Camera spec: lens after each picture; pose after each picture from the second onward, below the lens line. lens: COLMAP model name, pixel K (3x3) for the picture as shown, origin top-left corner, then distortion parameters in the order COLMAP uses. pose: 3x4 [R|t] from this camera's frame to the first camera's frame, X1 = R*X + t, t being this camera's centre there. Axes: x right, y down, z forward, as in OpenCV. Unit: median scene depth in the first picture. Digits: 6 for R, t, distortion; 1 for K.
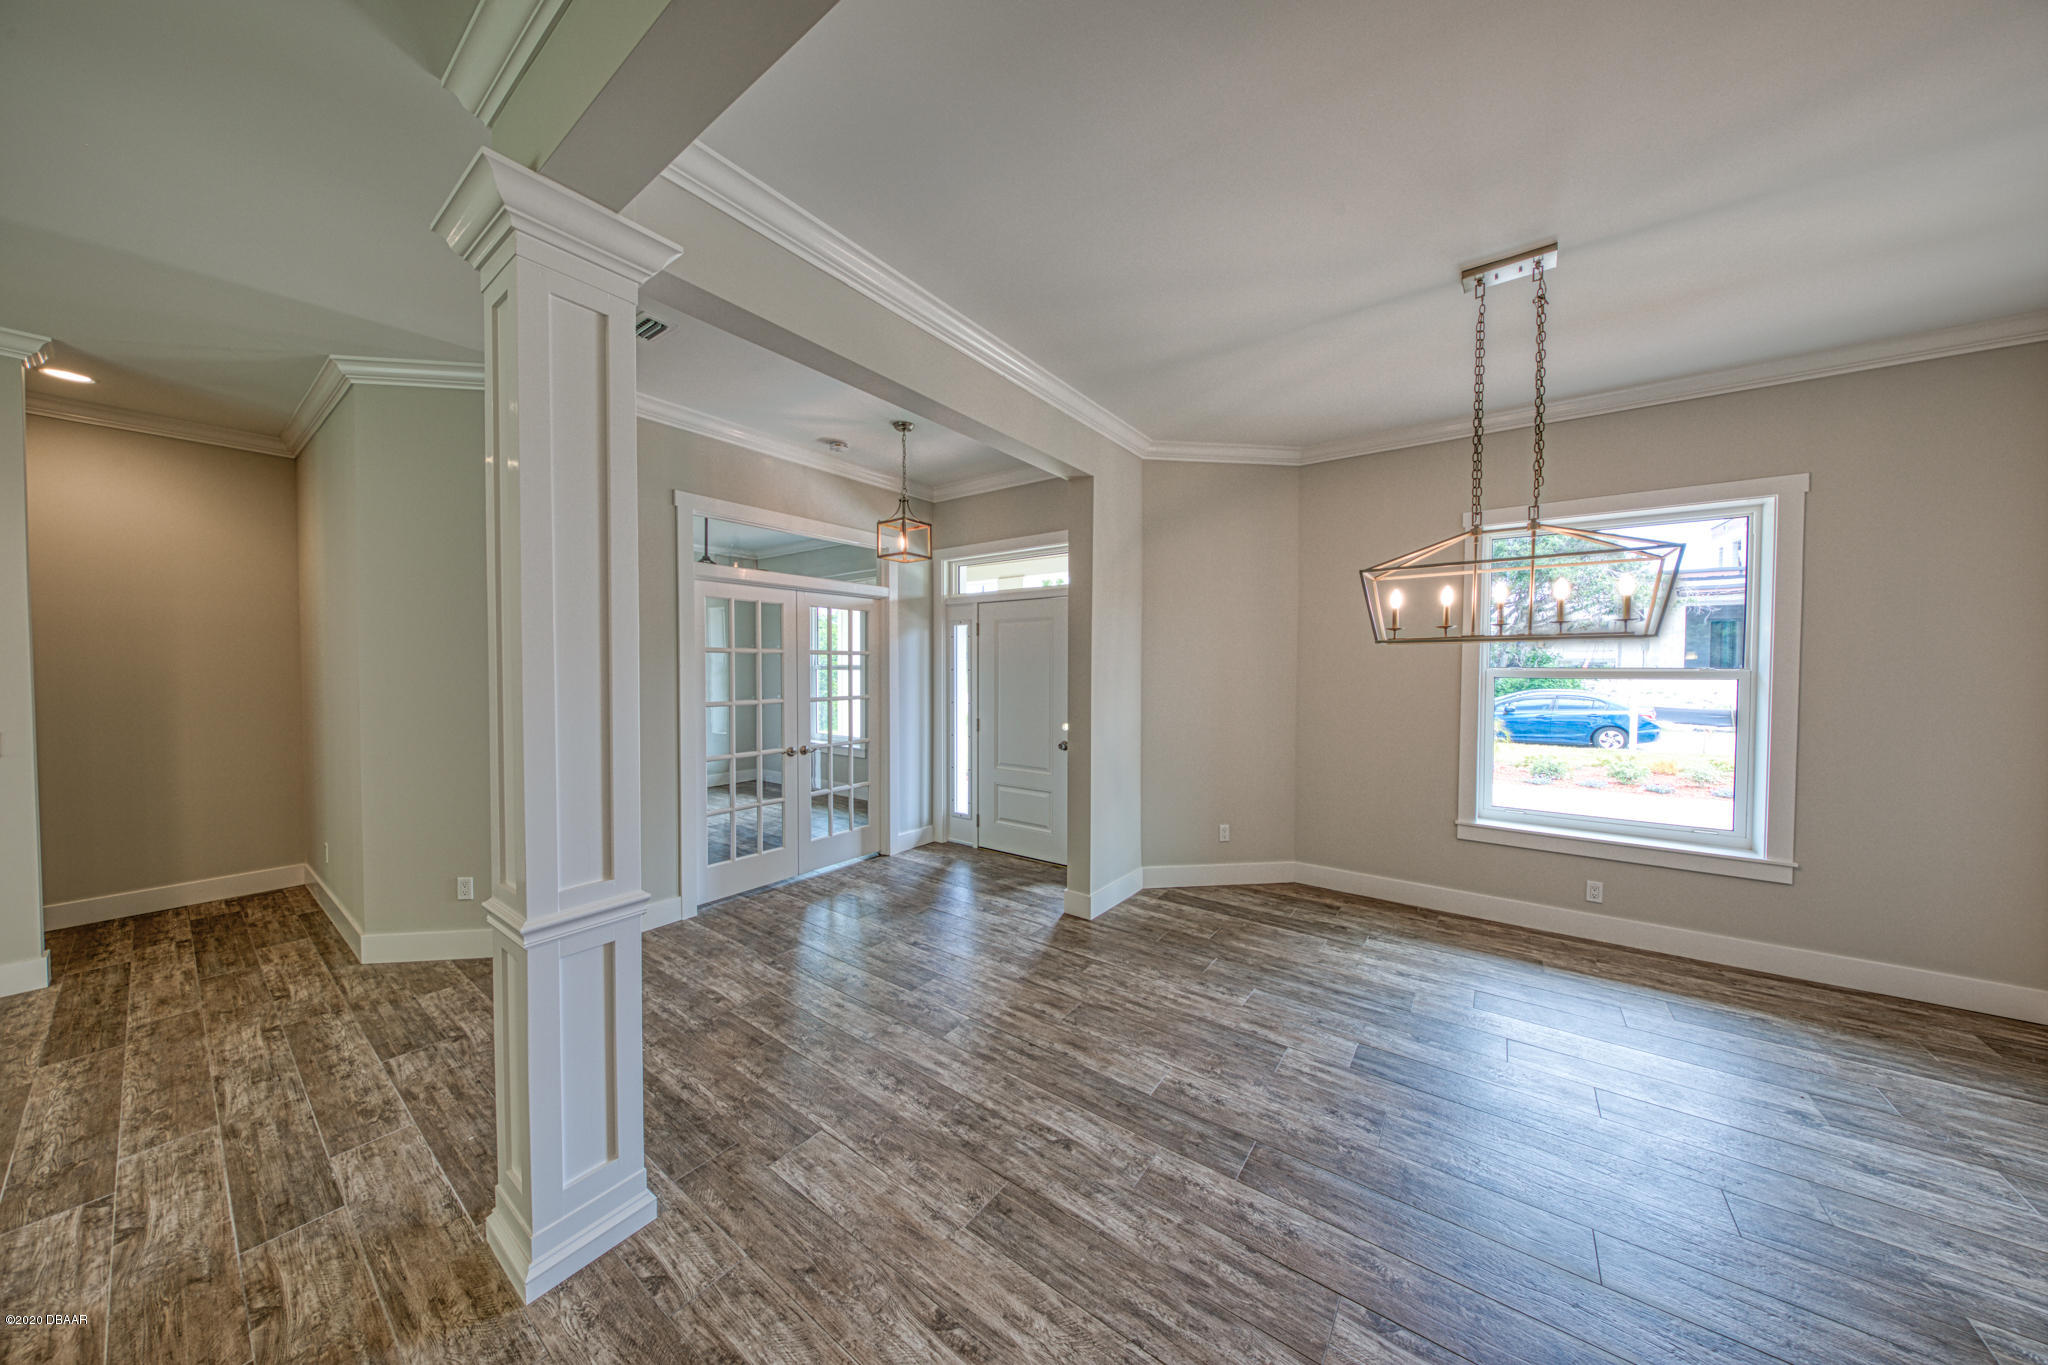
lens RADIAL K [[657.2, 0, 1021.6], [0, 657.2, 677.6], [0, 0, 1]] dist [-0.000273, -0.001985]
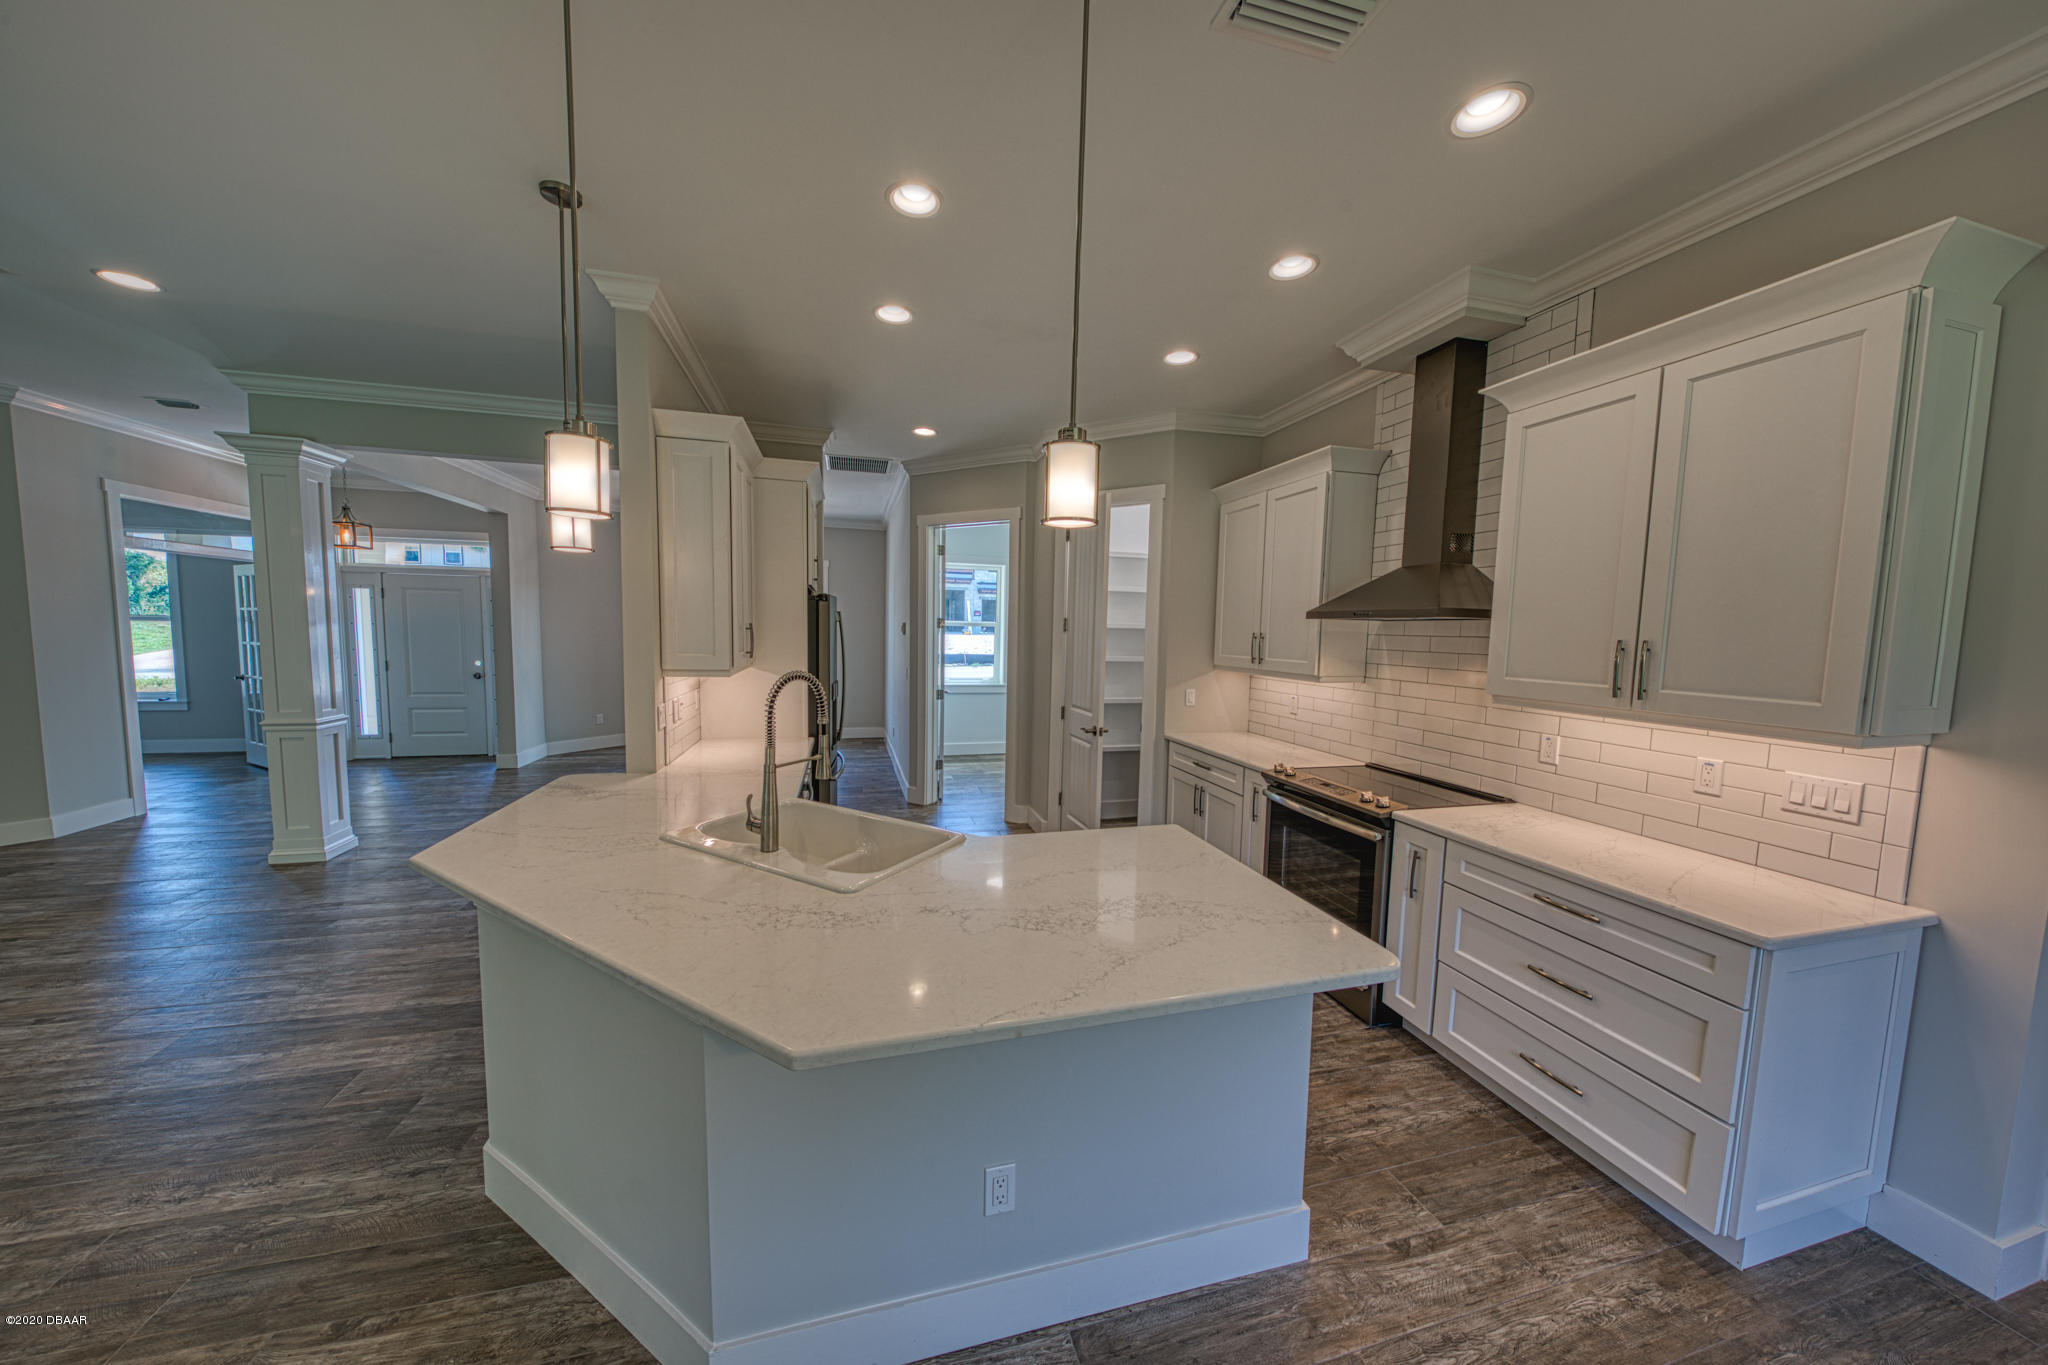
lens RADIAL K [[657.2, 0, 1018.5], [0, 657.2, 679.9], [0, 0, 1]] dist [-0.000273, -0.001985]
pose [[0.633385, -0.050240, 0.772205, -0.511571], [-0.004423, 0.997639, 0.068534, 0.007607], [-0.773825, -0.046824, 0.631667, -1.489428]]
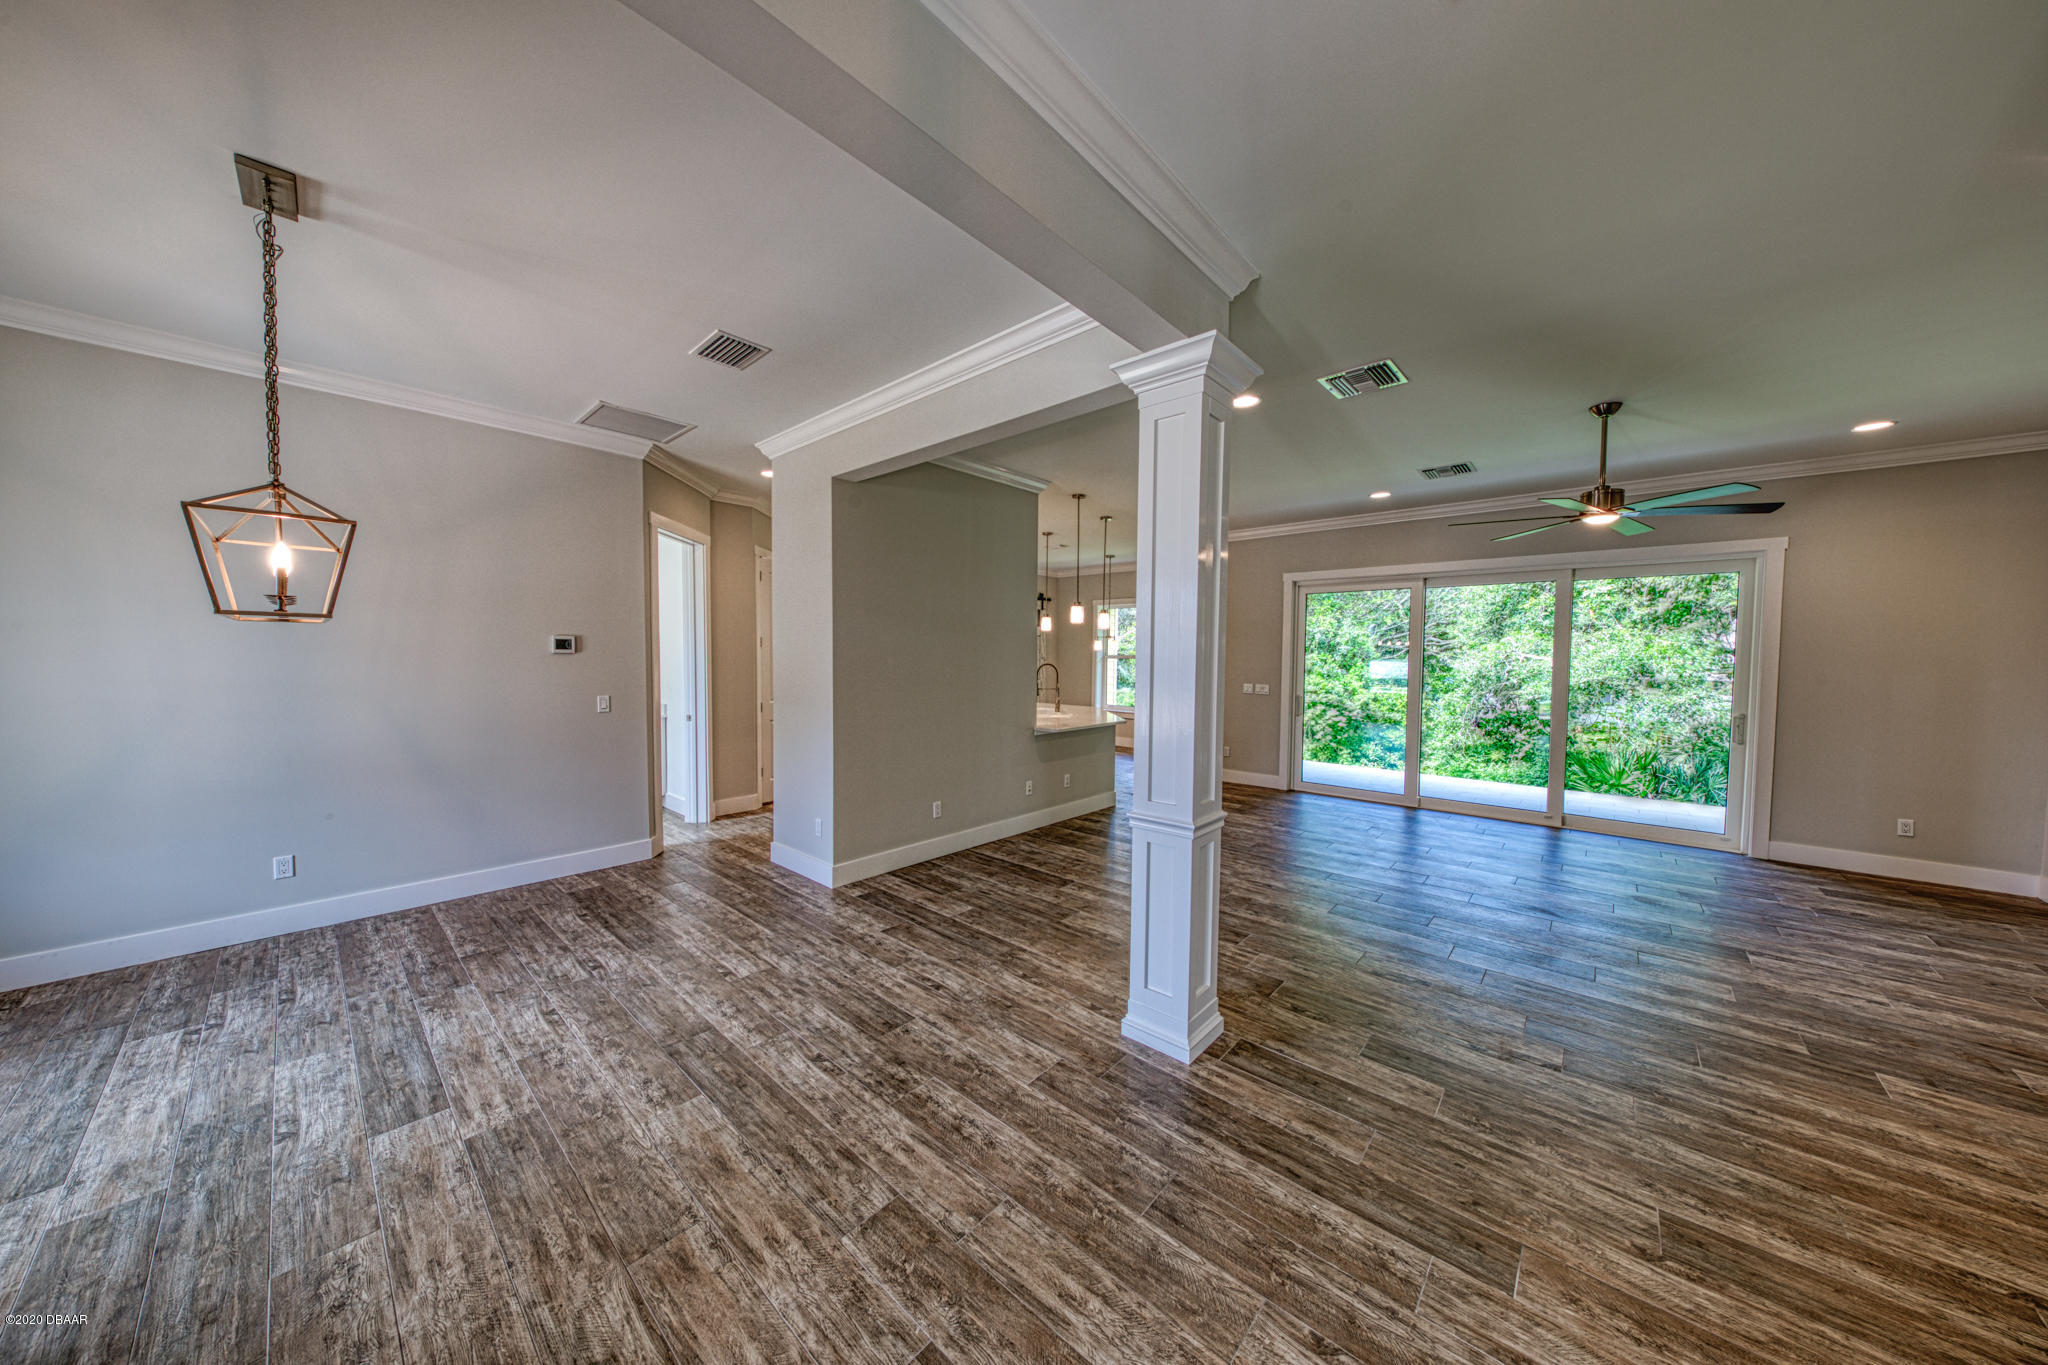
lens RADIAL K [[657.2, 0, 1016.0], [0, 657.2, 689.5], [0, 0, 1]] dist [-0.000273, -0.001985]
pose [[-0.995025, -0.017661, 0.098047, -0.348685], [-0.010585, 0.997332, 0.072227, -0.036583], [-0.099061, 0.070830, -0.992557, 1.869176]]
